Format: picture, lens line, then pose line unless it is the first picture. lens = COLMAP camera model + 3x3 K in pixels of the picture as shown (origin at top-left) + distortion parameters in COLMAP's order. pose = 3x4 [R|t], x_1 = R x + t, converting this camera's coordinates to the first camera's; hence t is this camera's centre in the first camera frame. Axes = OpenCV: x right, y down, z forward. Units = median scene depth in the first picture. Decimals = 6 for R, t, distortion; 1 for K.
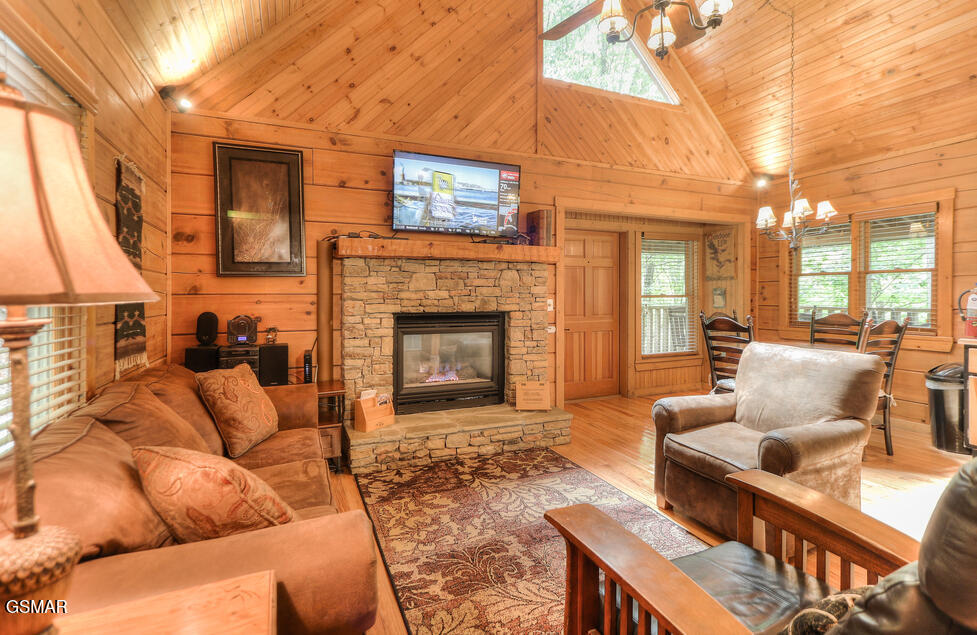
lens RADIAL K [[459.7, 0, 474.6], [0, 459.7, 297.5], [0, 0, 1]] dist [0.009664, 0.001303]
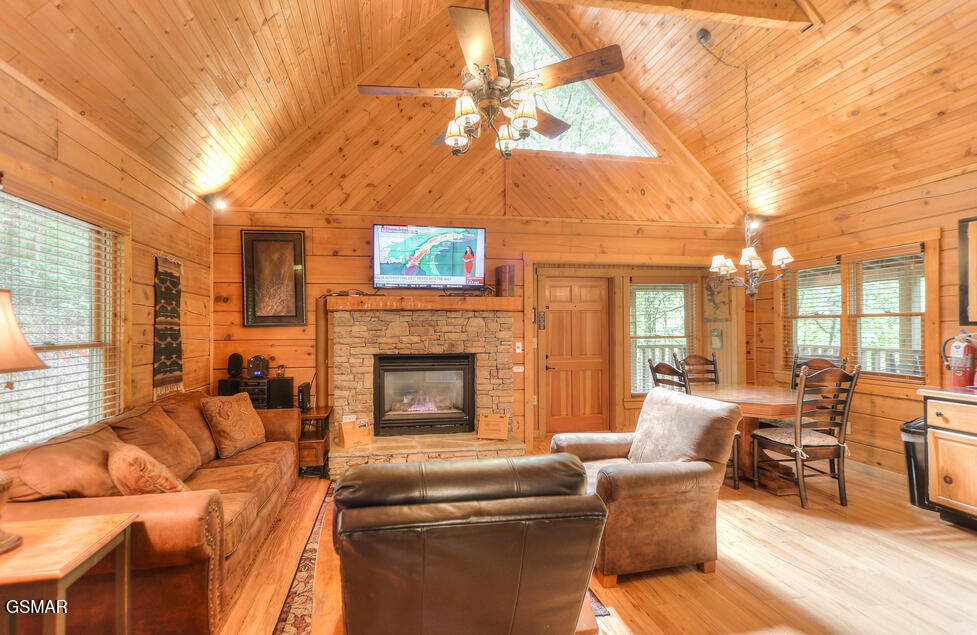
lens RADIAL K [[459.7, 0, 492.0], [0, 459.7, 319.9], [0, 0, 1]] dist [0.009664, 0.001303]
pose [[0.971657, -0.003446, -0.236371, 0.412019], [0.000991, 0.999944, -0.010503, -0.044364], [0.236394, 0.009971, 0.971606, -0.133625]]
